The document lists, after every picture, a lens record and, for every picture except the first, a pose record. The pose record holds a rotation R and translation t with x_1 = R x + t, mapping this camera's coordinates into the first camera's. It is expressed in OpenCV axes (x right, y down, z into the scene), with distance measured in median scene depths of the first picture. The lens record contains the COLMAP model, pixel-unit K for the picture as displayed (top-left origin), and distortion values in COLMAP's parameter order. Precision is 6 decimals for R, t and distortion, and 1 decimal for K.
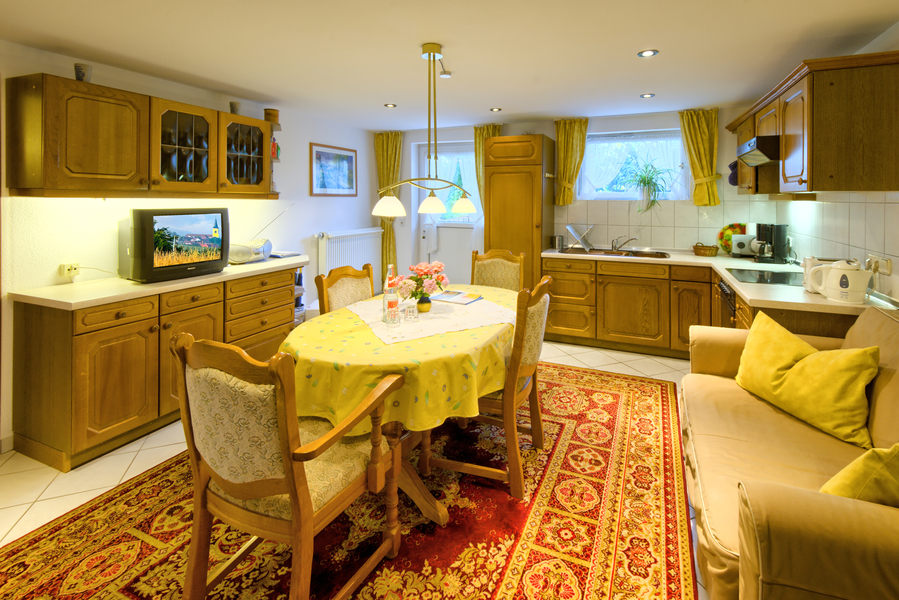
lens RADIAL K [[432.3, 0, 468.5], [0, 432.3, 234.1], [0, 0, 1]] dist [0.030469, -0.012323]
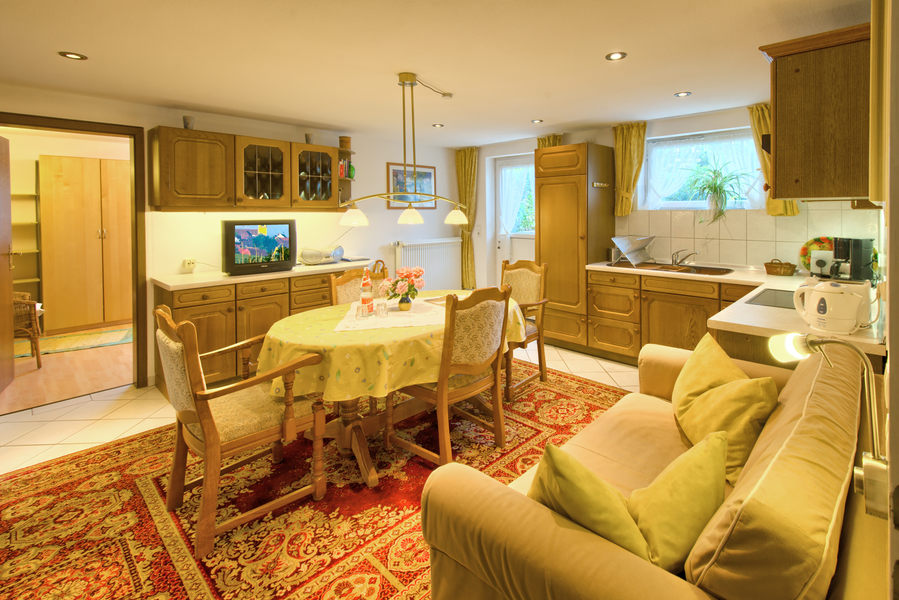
lens RADIAL K [[436.0, 0, 479.1], [0, 436.0, 253.5], [0, 0, 1]] dist [0.021463, -0.000505]
pose [[0.940371, 0.025027, -0.339229, 0.421735], [-0.019196, 0.999605, 0.020536, 0.002274], [0.339608, -0.012800, 0.940480, -0.006975]]
